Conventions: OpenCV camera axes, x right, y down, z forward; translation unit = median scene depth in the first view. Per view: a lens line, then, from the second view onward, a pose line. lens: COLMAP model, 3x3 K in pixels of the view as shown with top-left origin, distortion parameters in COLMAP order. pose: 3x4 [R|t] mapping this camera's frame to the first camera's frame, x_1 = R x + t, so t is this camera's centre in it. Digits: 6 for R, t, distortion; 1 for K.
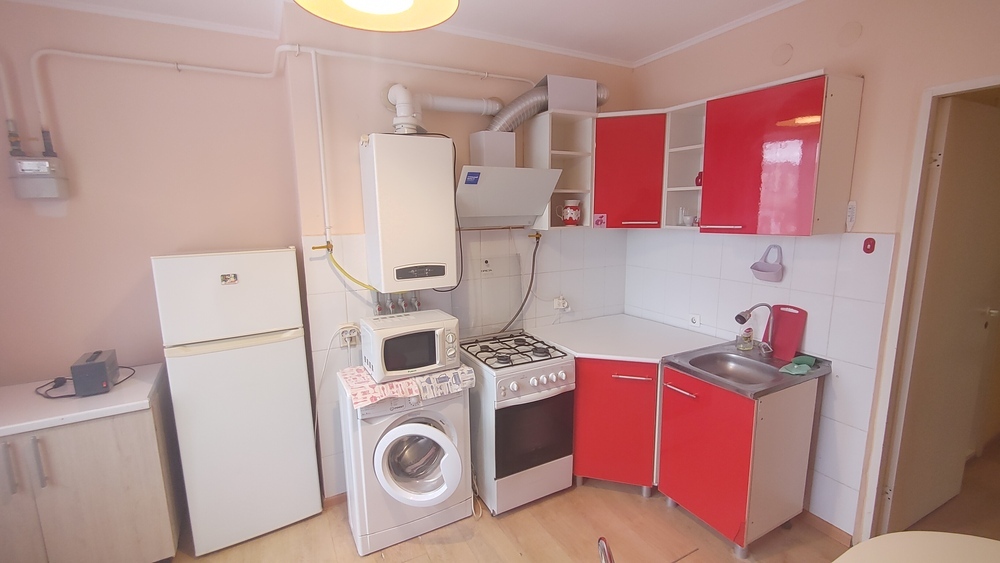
lens RADIAL K [[437.2, 0, 500.0], [0, 437.2, 281.5], [0, 0, 1]] dist [-0.000078, 0.000076]
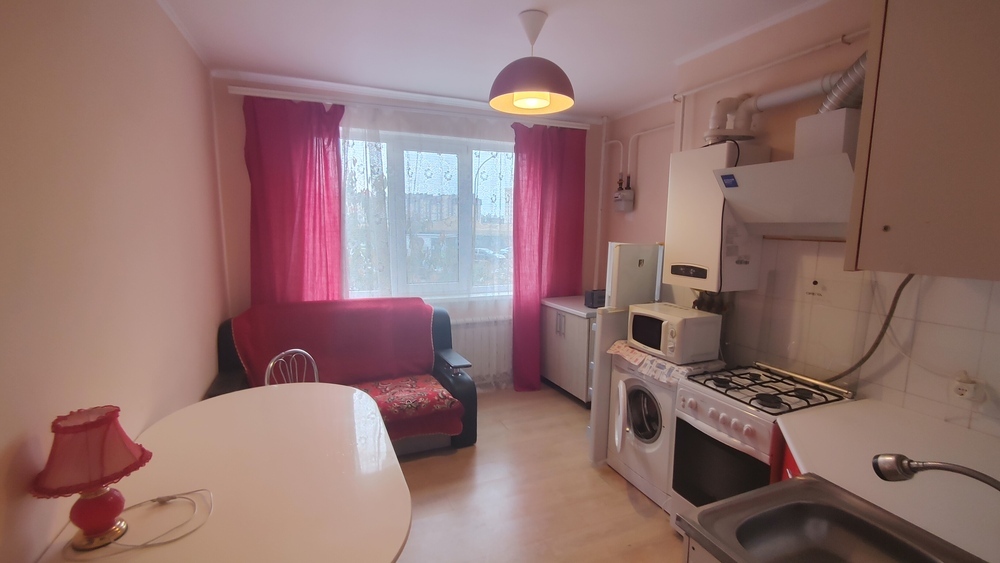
lens RADIAL K [[437.2, 0, 500.0], [0, 437.2, 281.5], [0, 0, 1]] dist [-0.000078, 0.000076]
pose [[-0.091148, 0.141351, -0.985754, 0.924437], [-0.170938, 0.972962, 0.155323, -0.085016], [0.981057, 0.182661, -0.064522, 0.595341]]
